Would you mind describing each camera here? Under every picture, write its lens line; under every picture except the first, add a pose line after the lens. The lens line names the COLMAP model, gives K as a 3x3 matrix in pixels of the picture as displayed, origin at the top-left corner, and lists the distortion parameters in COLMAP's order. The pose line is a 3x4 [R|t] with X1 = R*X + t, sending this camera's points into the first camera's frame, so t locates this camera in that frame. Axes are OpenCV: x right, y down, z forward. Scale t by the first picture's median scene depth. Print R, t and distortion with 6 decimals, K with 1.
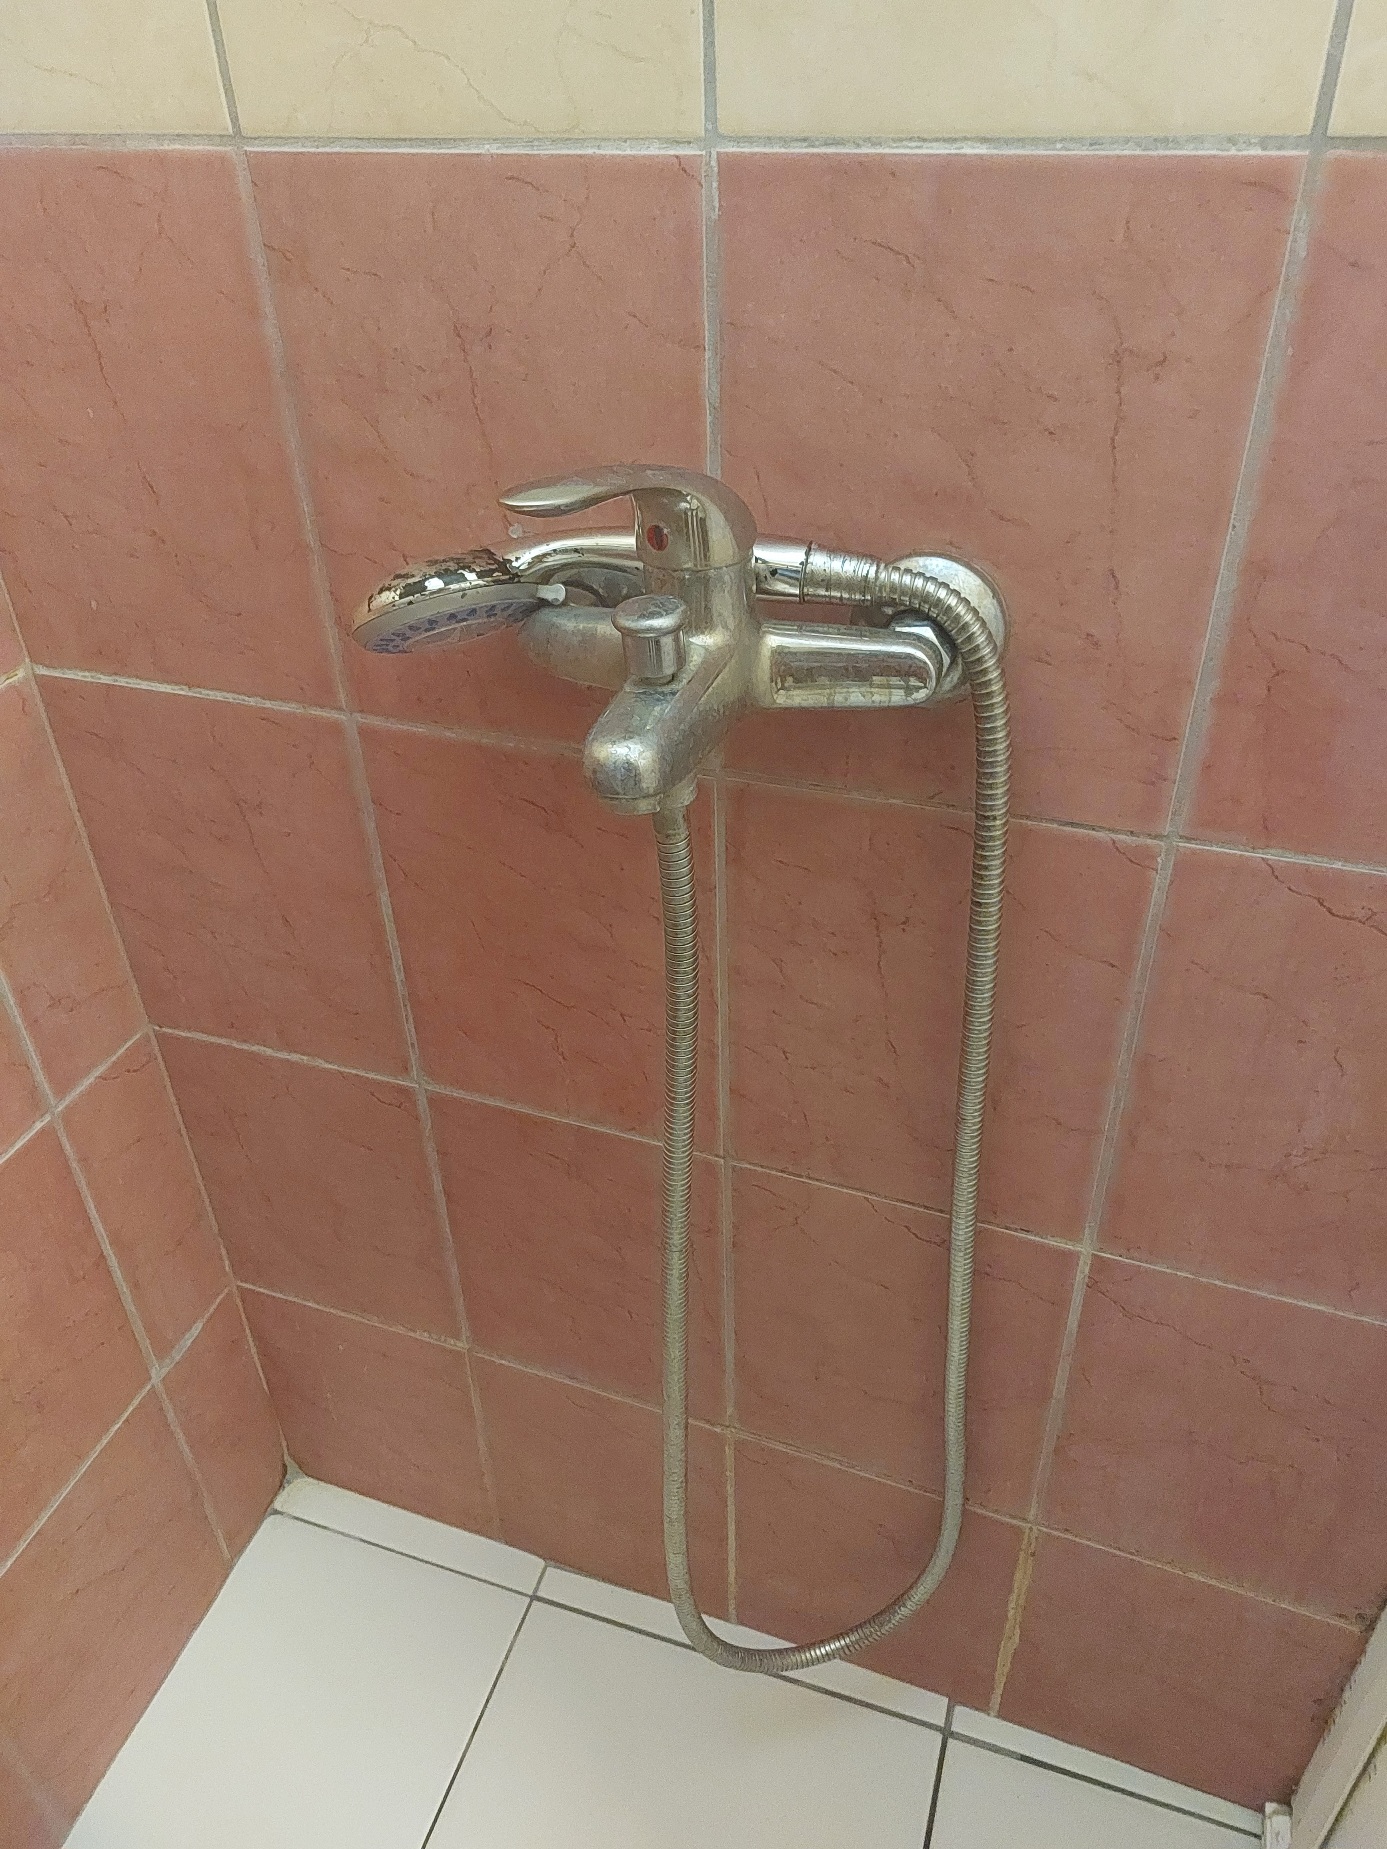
lens RADIAL K [[1354.5, 0, 695.1], [0, 1354.5, 925.0], [0, 0, 1]] dist [0.032723, -0.018832]
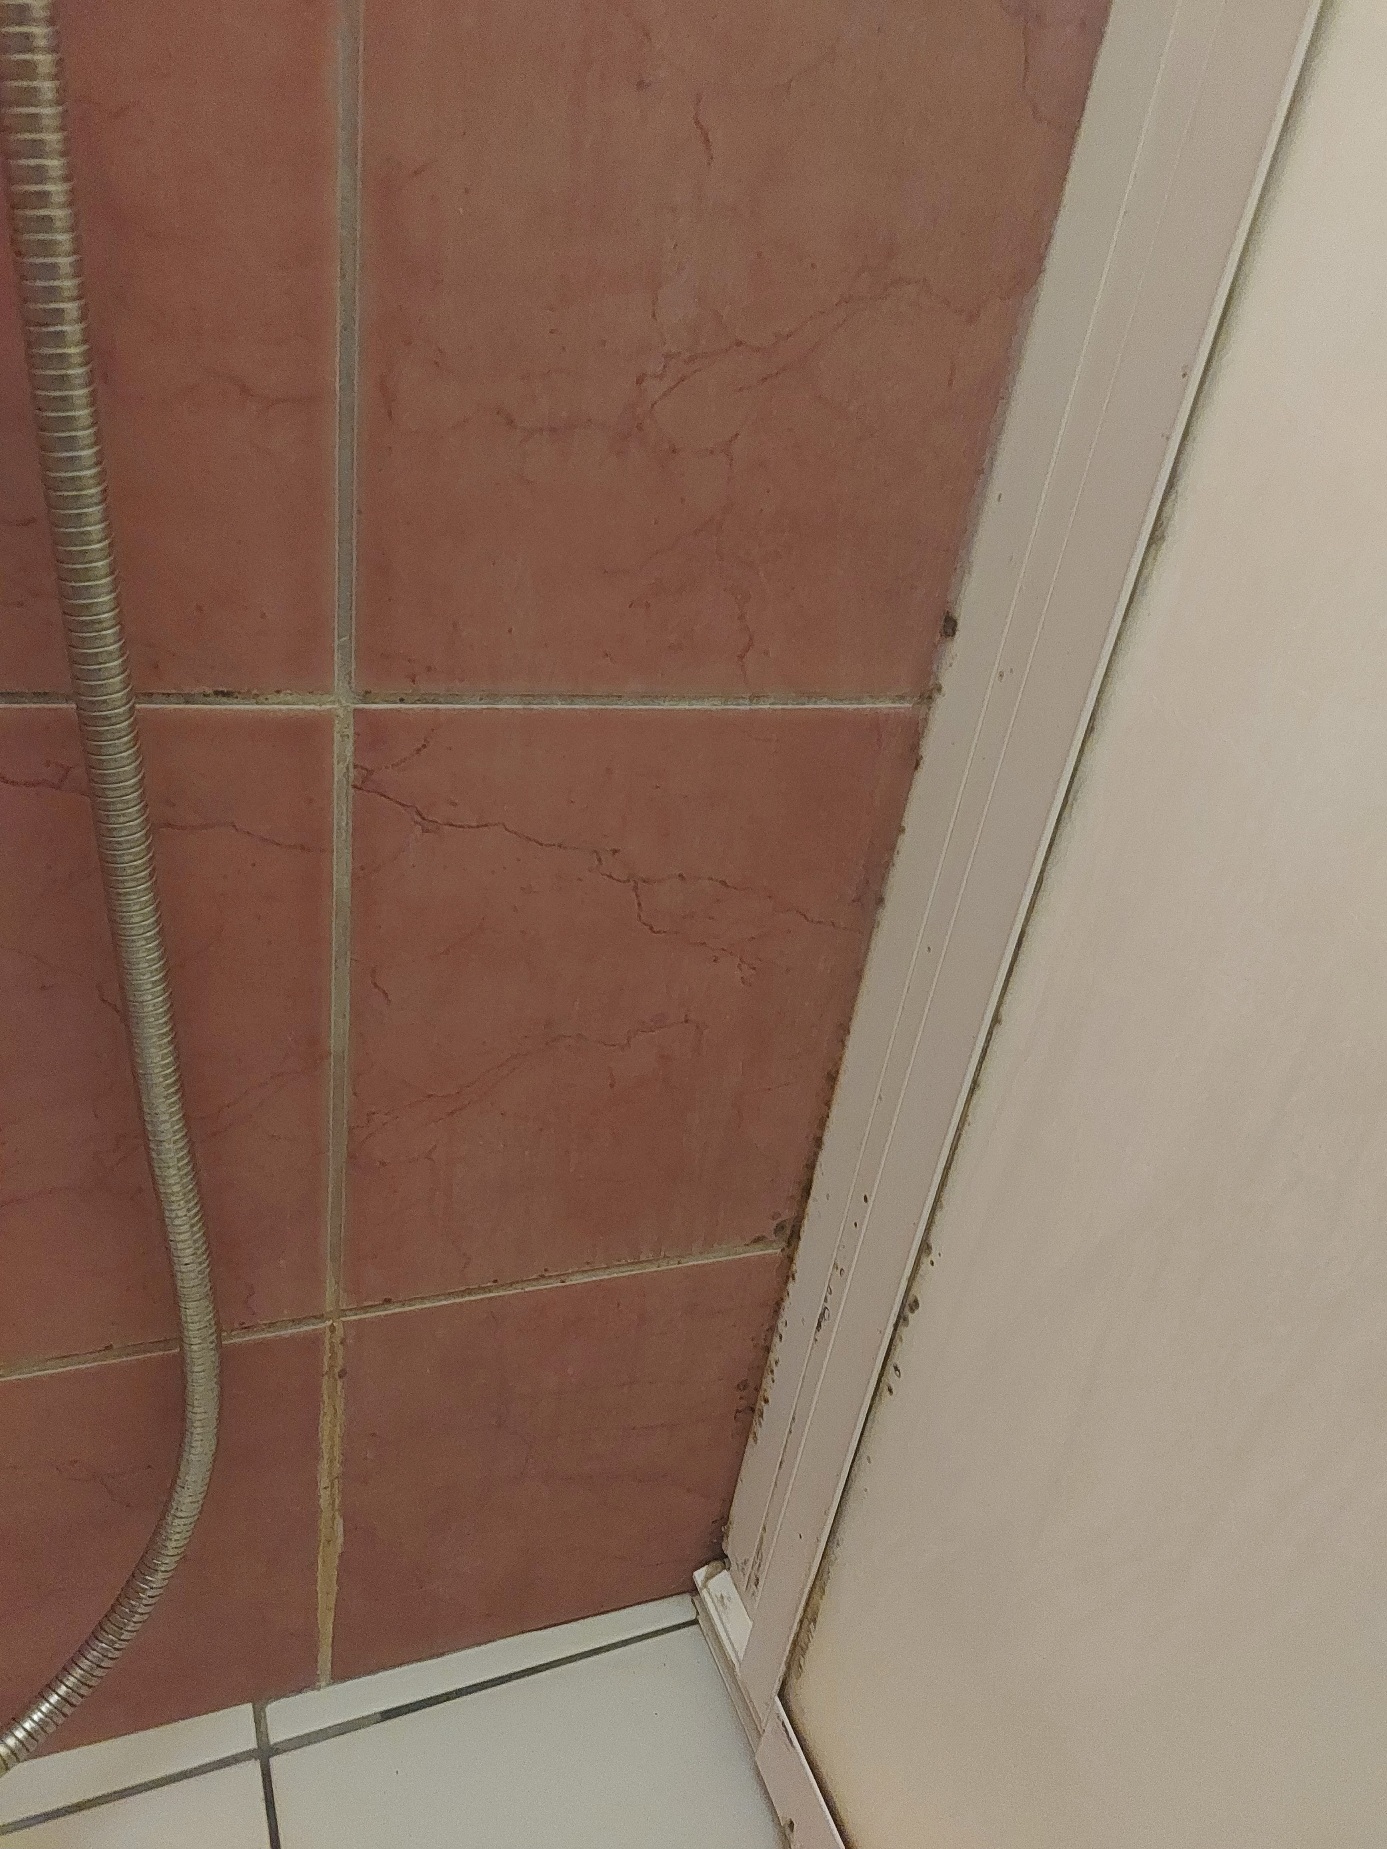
lens RADIAL K [[1354.5, 0, 690.0], [0, 1354.5, 923.1], [0, 0, 1]] dist [0.032723, -0.018832]
pose [[0.751305, -0.216192, 0.623540, 0.029595], [0.234259, 0.970657, 0.054284, 0.306405], [-0.616980, 0.105286, 0.779905, 0.461236]]
